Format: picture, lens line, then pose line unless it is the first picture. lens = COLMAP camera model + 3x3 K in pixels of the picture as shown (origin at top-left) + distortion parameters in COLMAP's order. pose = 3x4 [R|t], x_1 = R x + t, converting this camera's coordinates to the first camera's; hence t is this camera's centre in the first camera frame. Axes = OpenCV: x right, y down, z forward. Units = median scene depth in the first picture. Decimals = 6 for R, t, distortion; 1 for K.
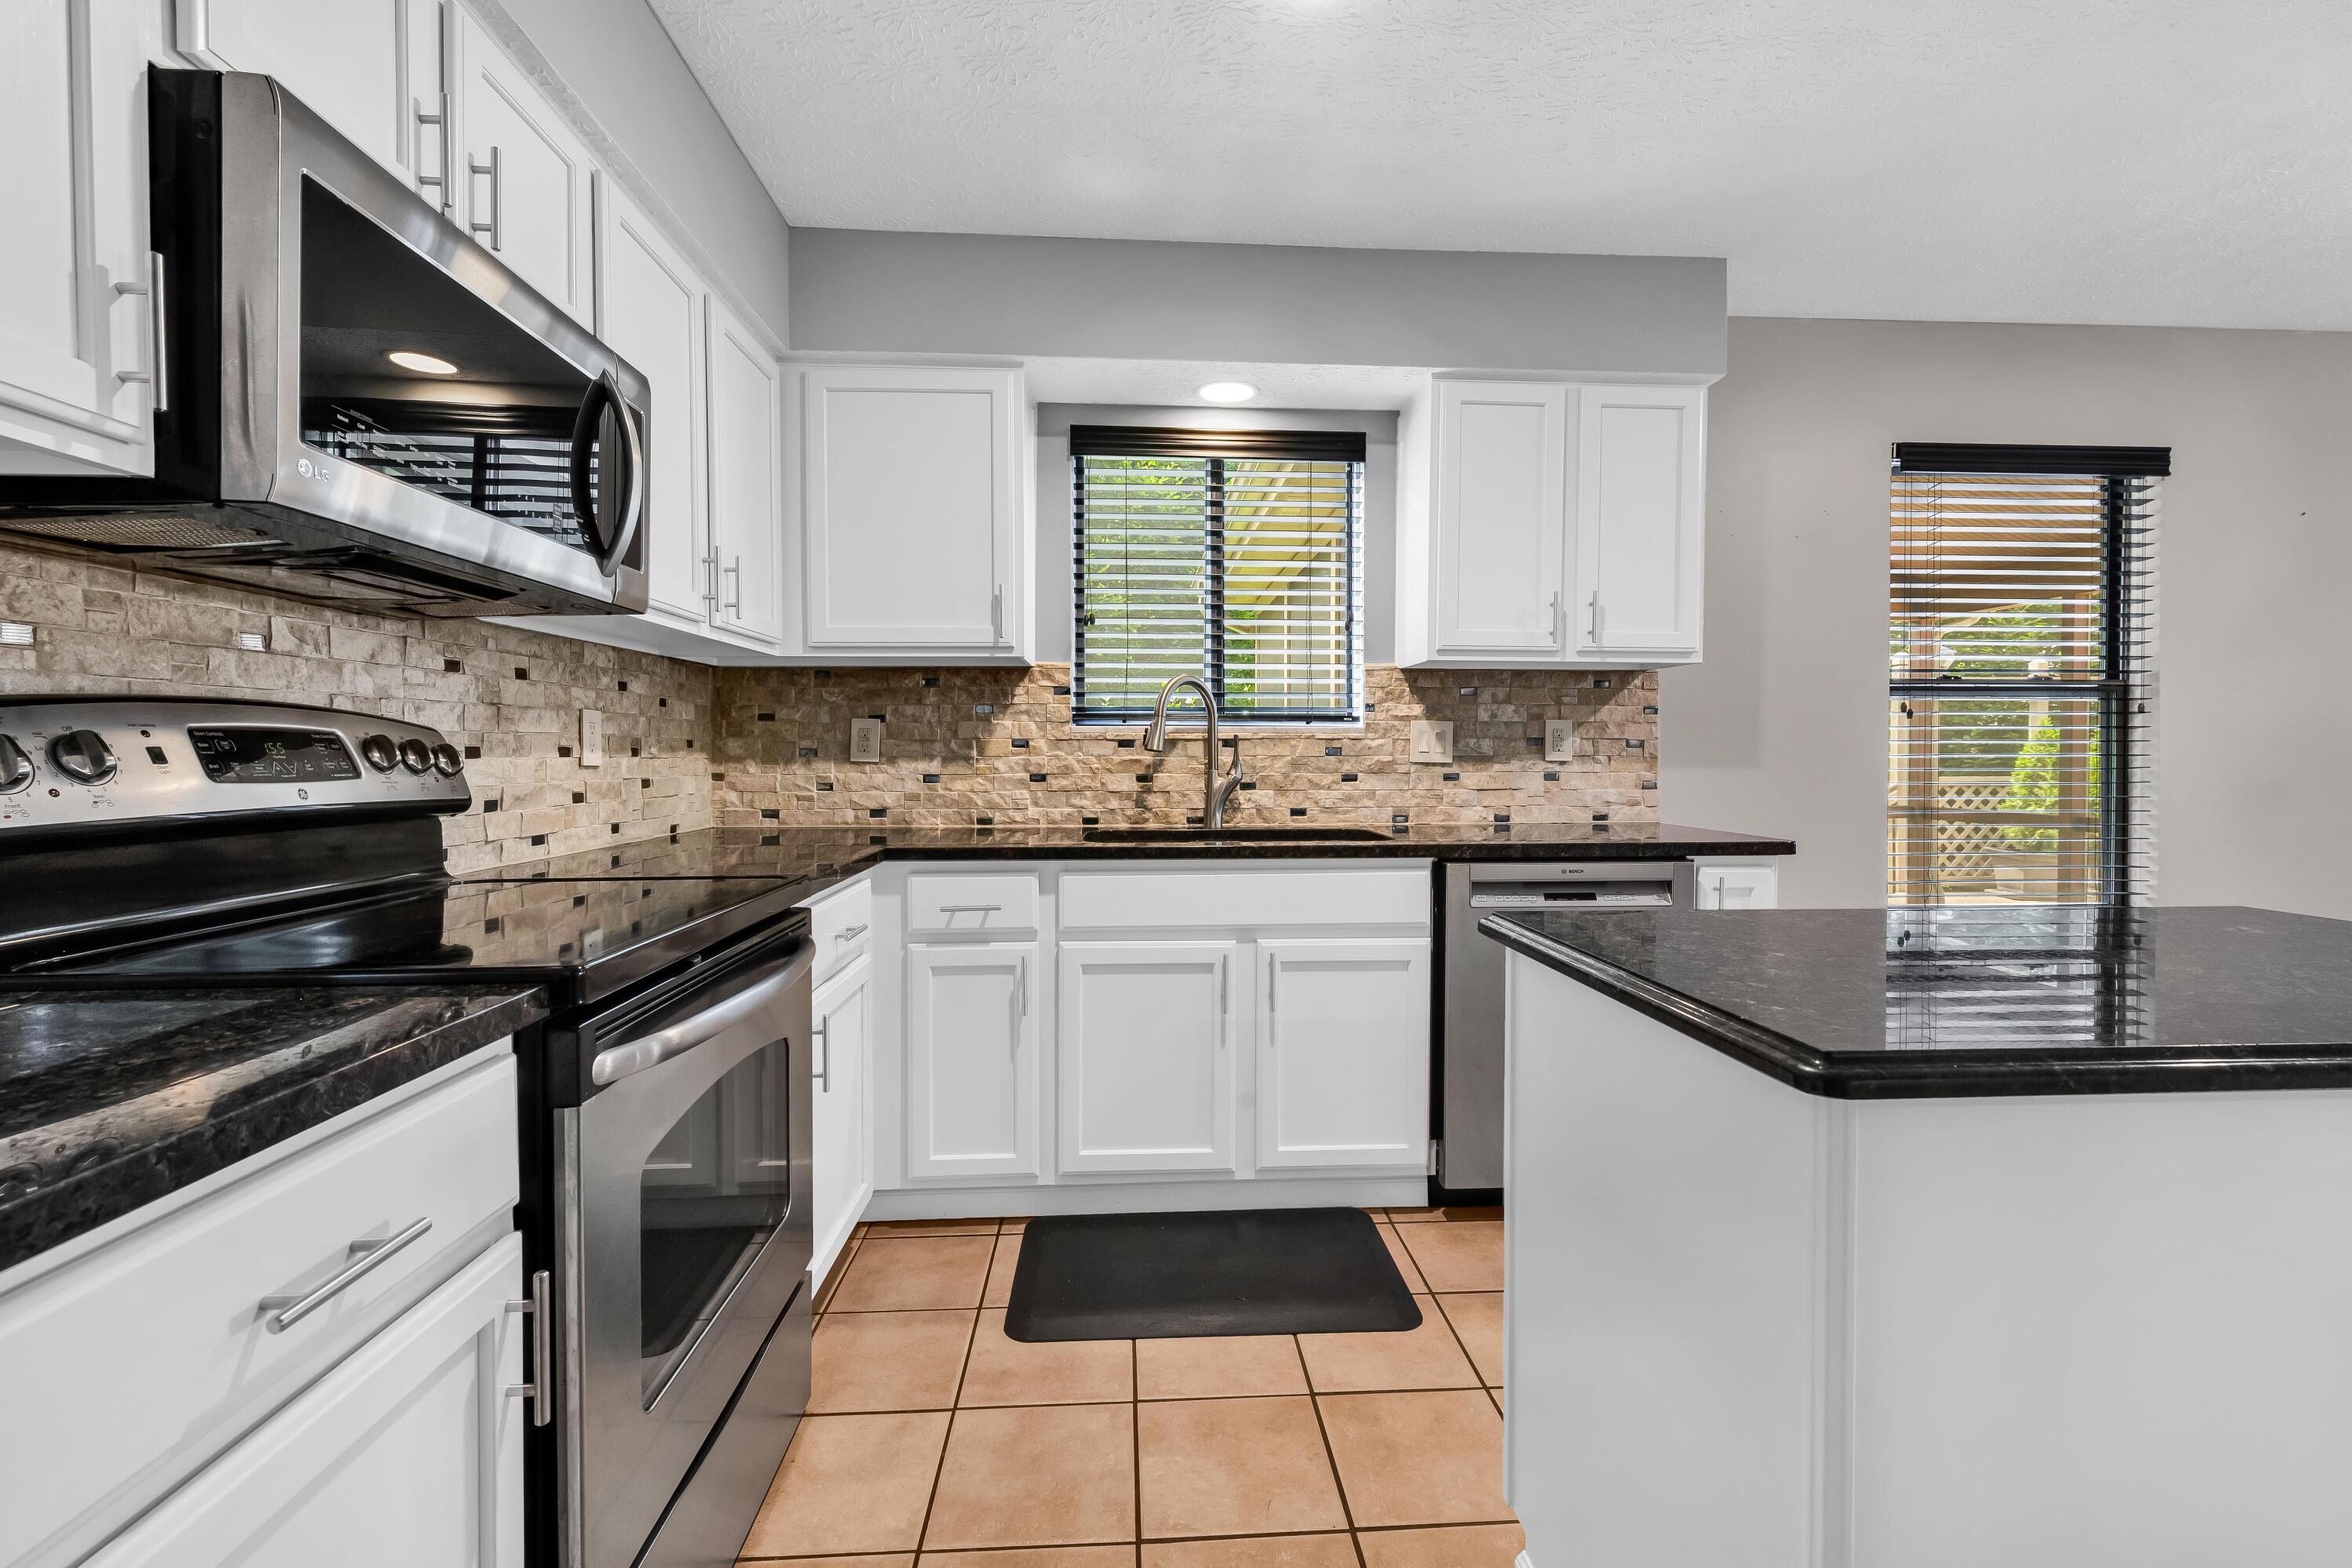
lens RADIAL K [[1029.5, 0, 1177.2], [0, 1029.5, 773.6], [0, 0, 1]] dist [0.004965, -0.000923]
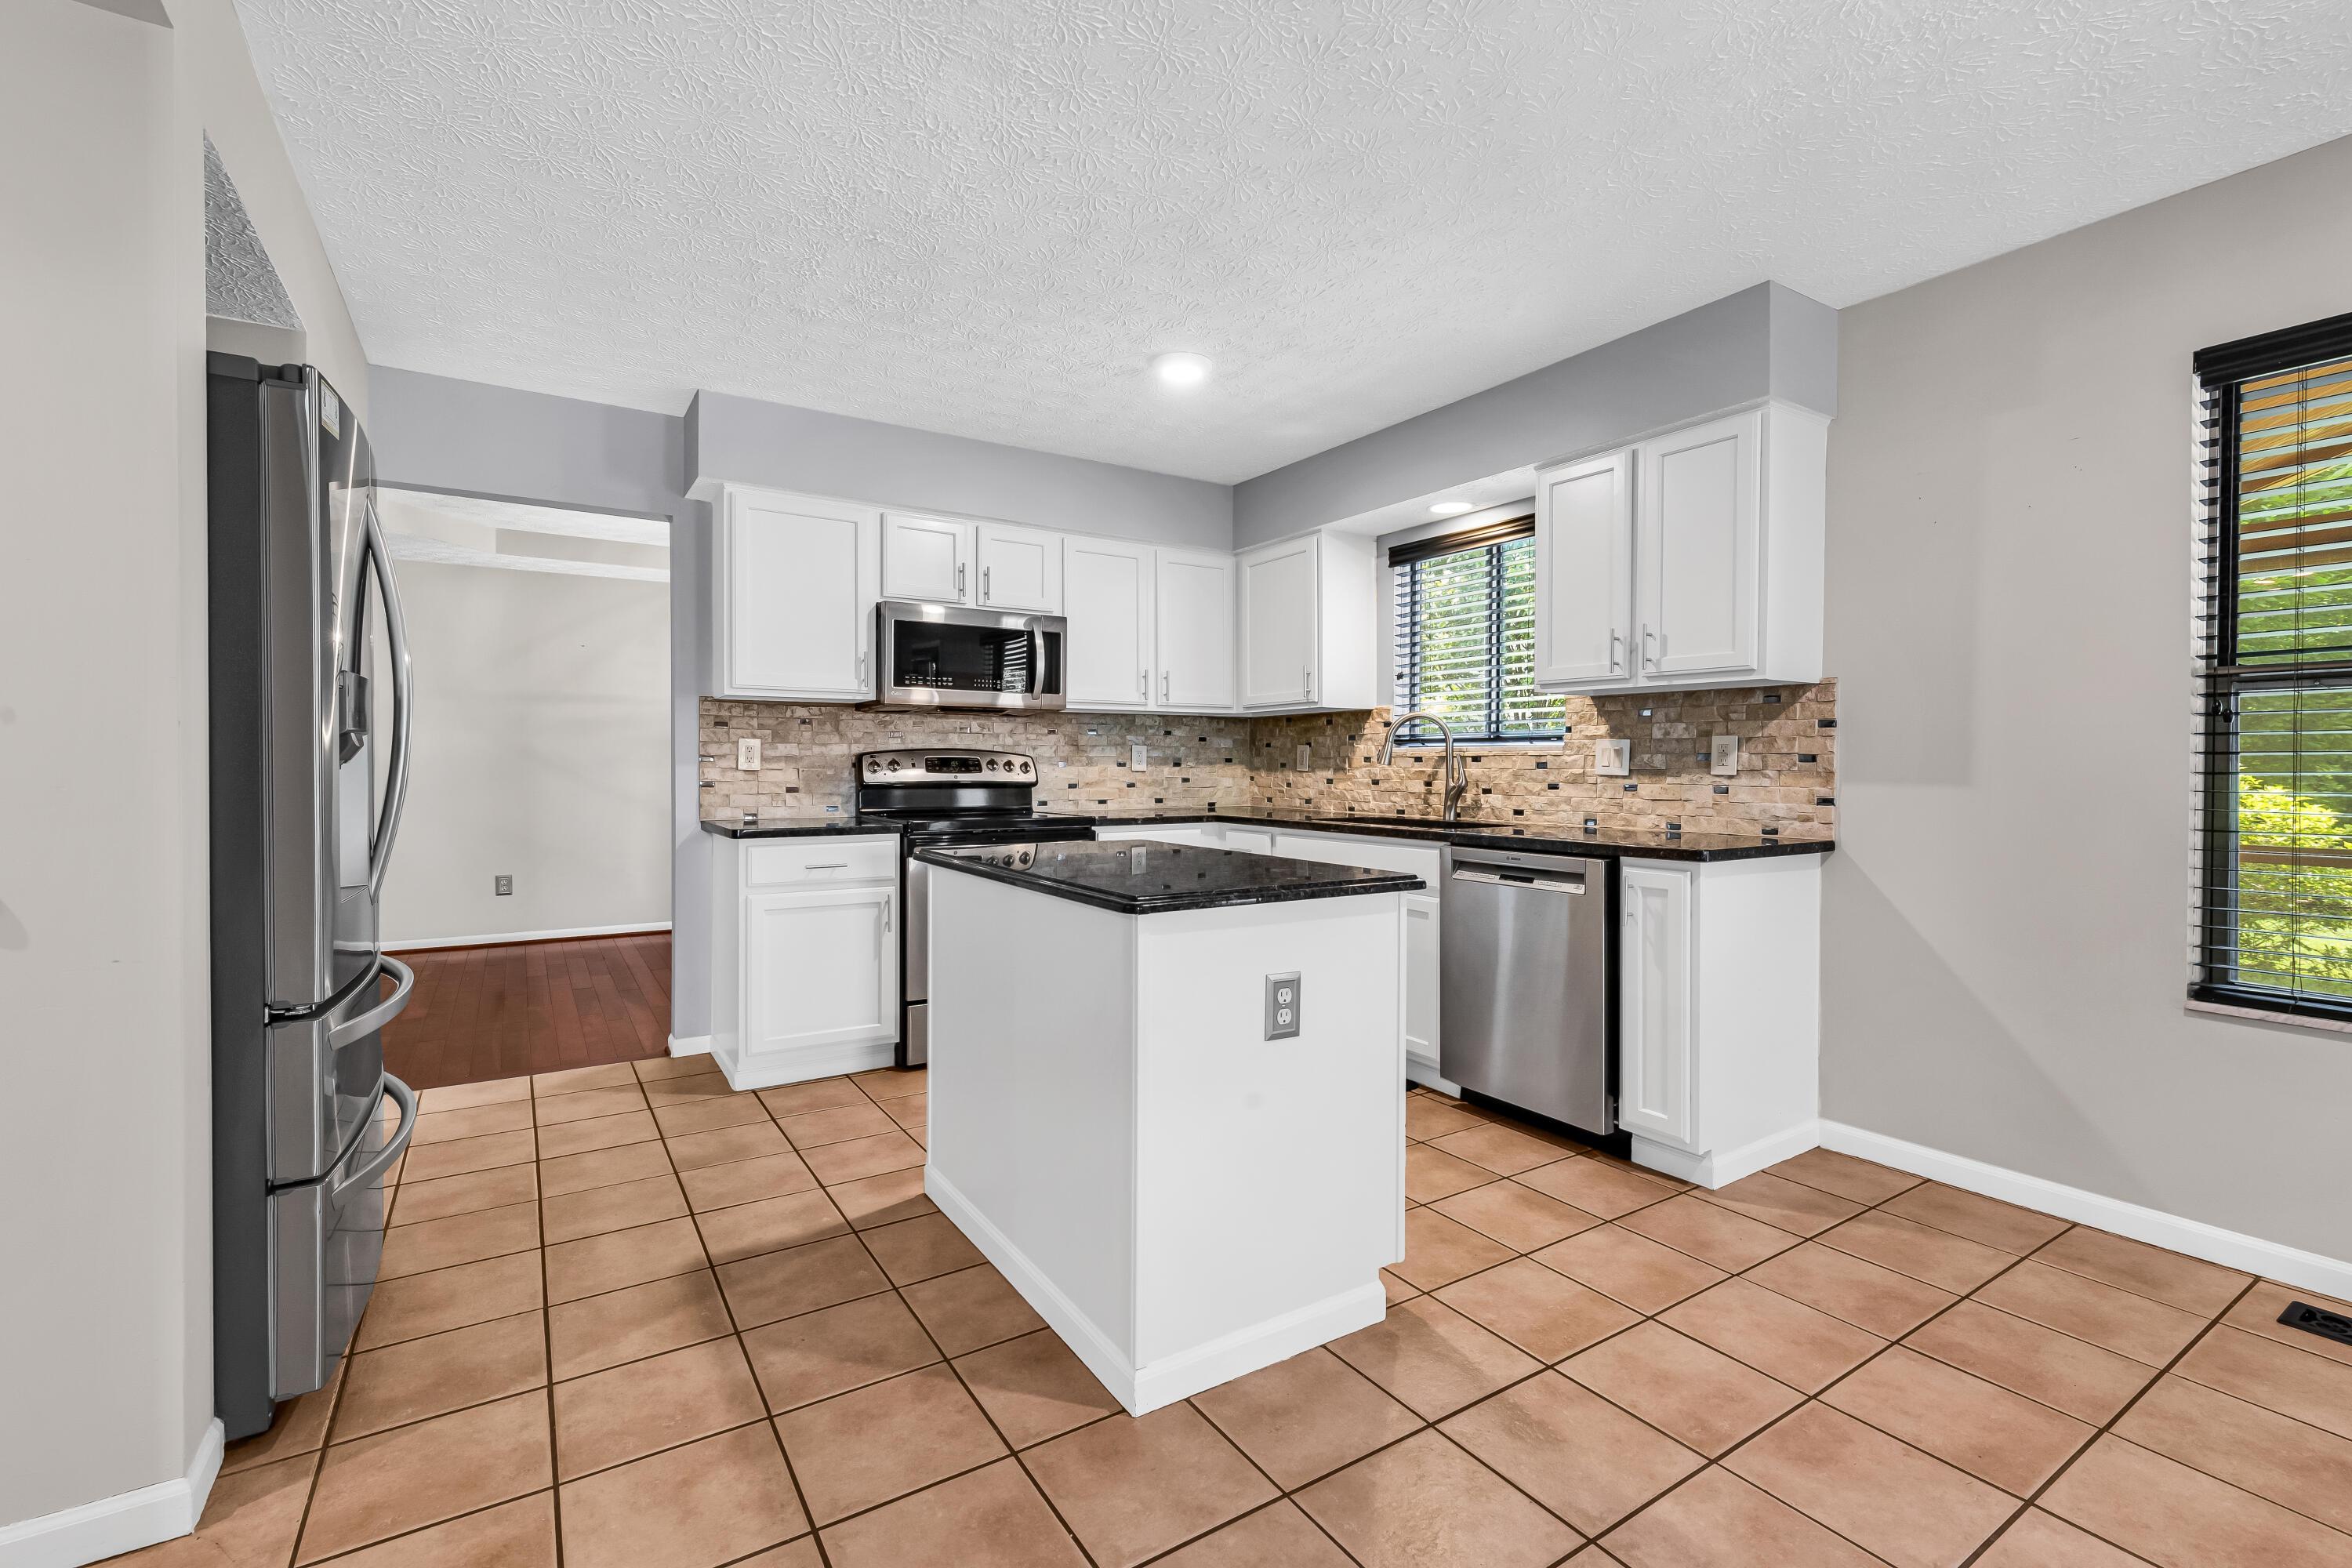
lens RADIAL K [[1029.5, 0, 1180.2], [0, 1029.5, 781.3], [0, 0, 1]] dist [0.004965, -0.000923]
pose [[0.490692, 0.015773, -0.871190, 1.030295], [-0.020972, 0.999760, 0.006288, -0.000704], [0.871081, 0.015185, 0.490905, 0.001990]]
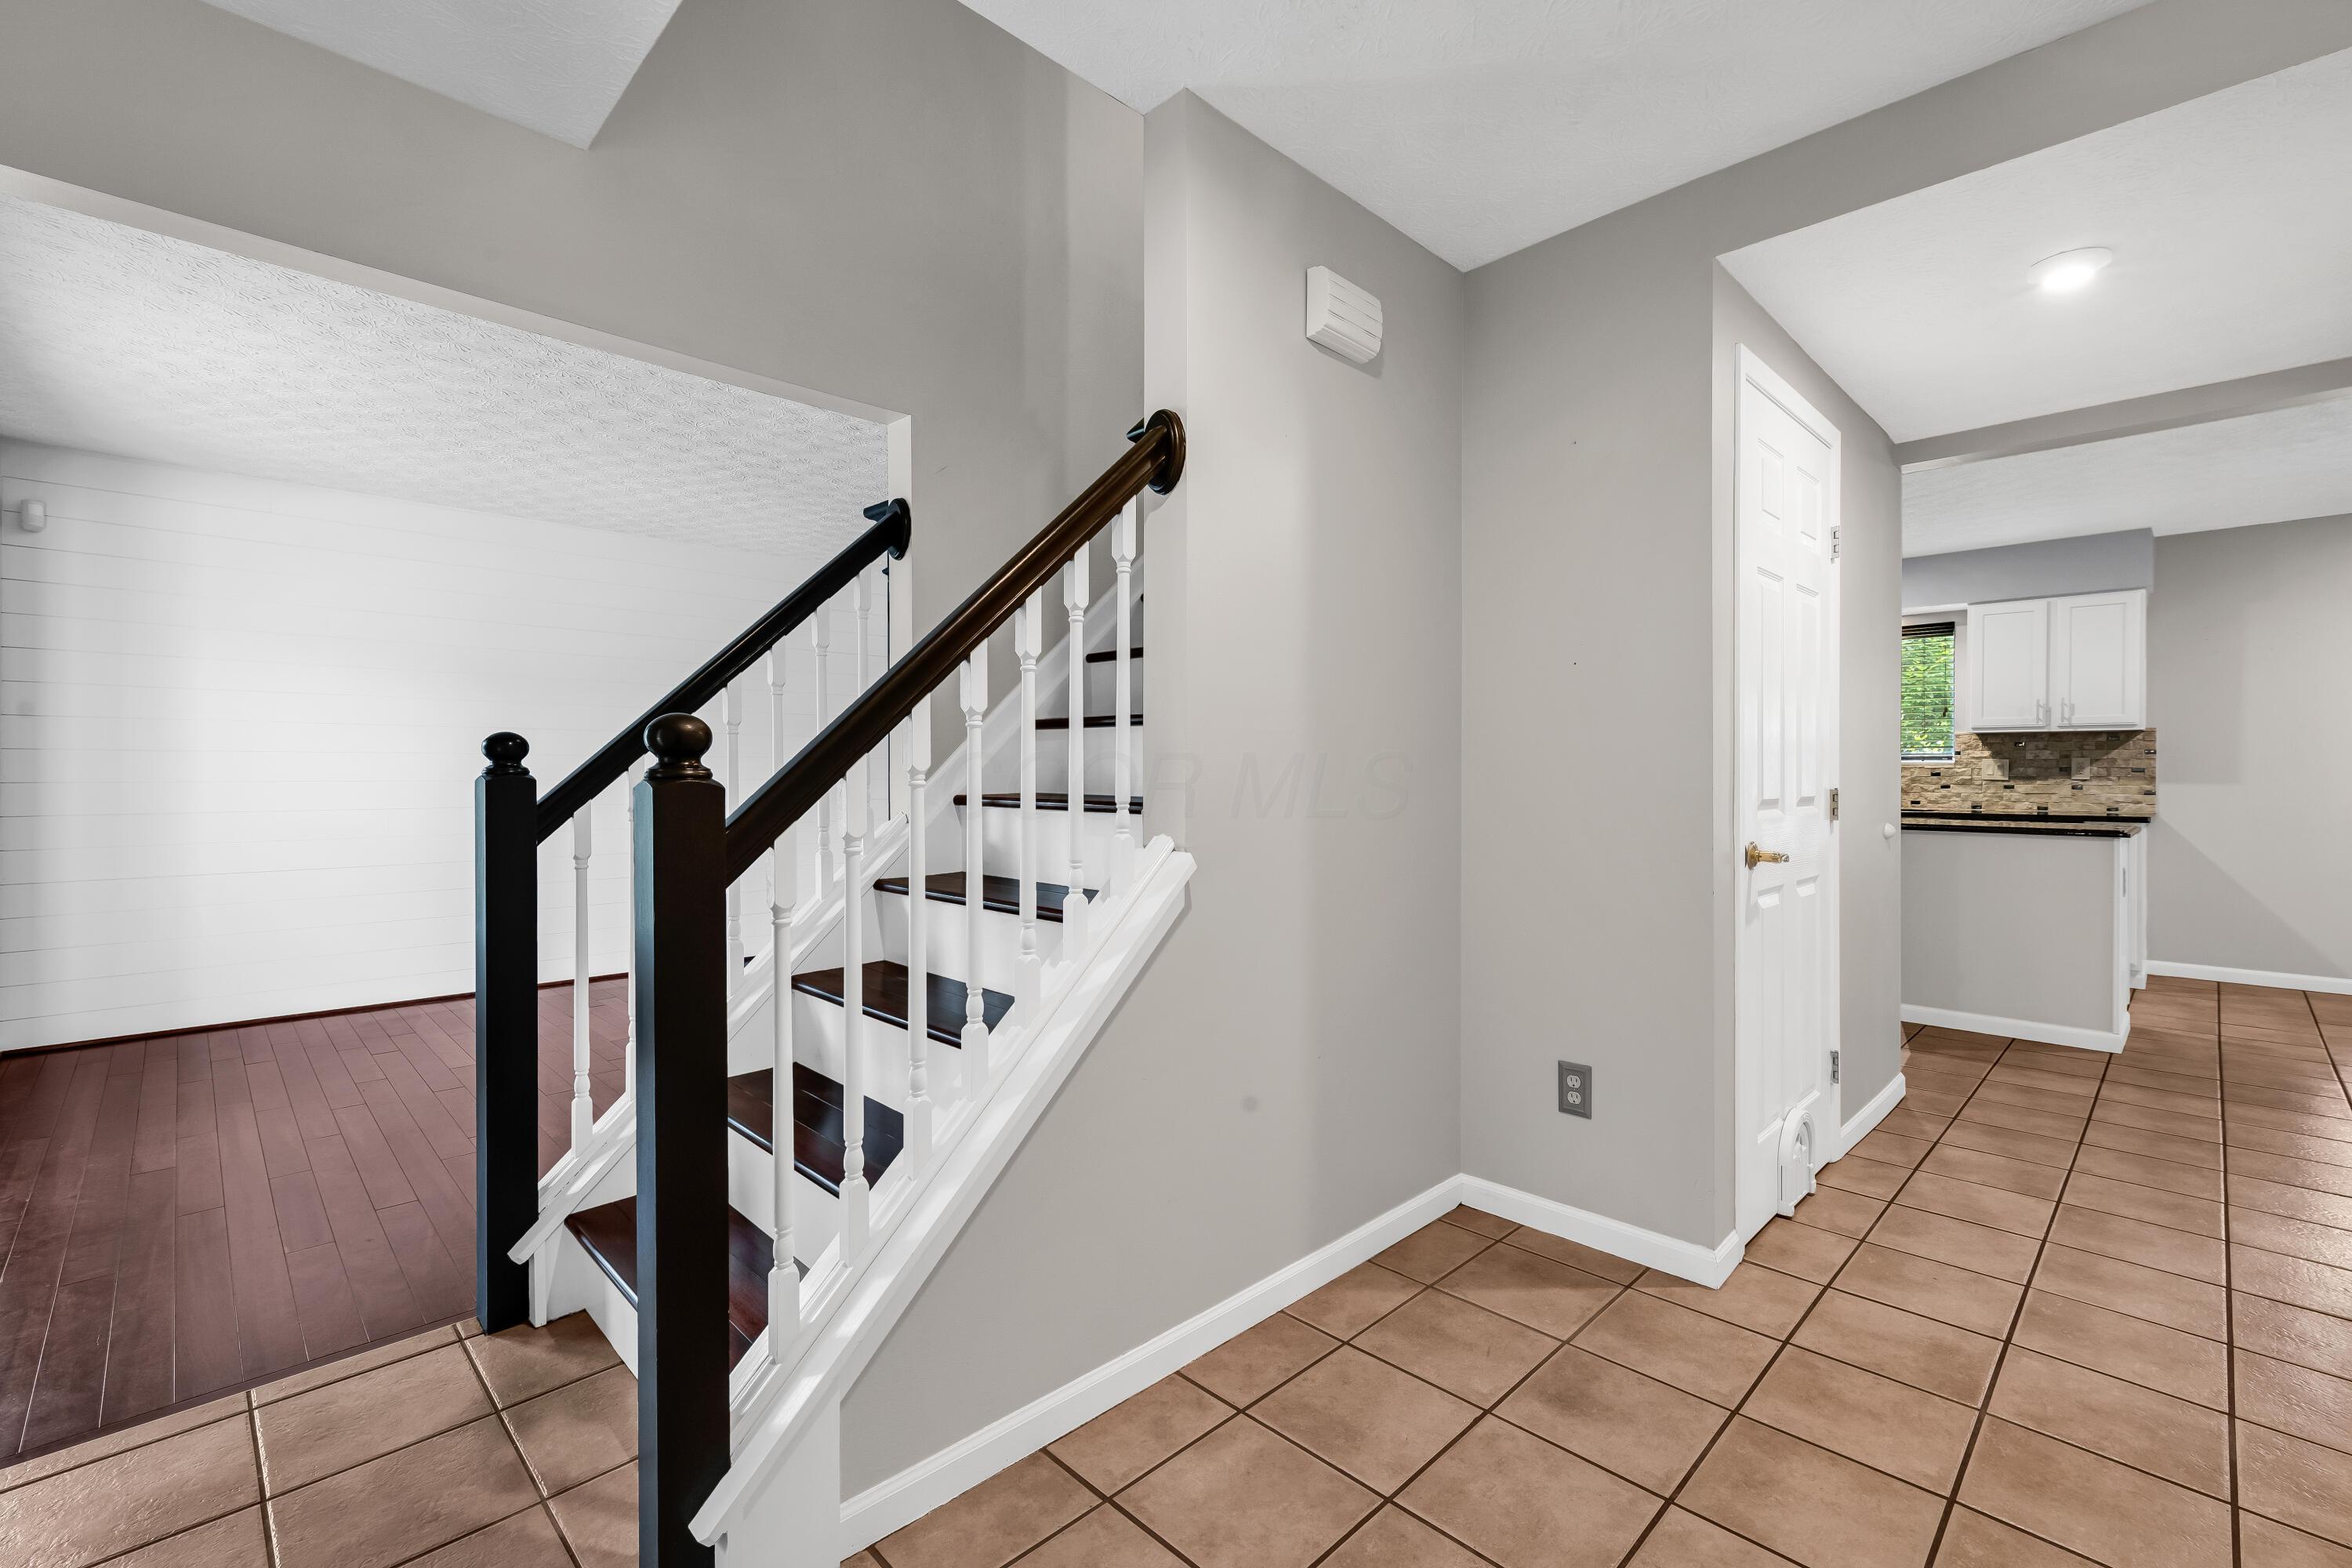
lens RADIAL K [[1029.5, 0, 1201.6], [0, 1029.5, 774.4], [0, 0, 1]] dist [0.004965, -0.000923]
pose [[0.668381, 0.001013, -0.743818, 0.718070], [-0.013804, 0.999844, -0.011042, 0.022728], [0.743691, 0.017649, 0.668291, -1.524203]]
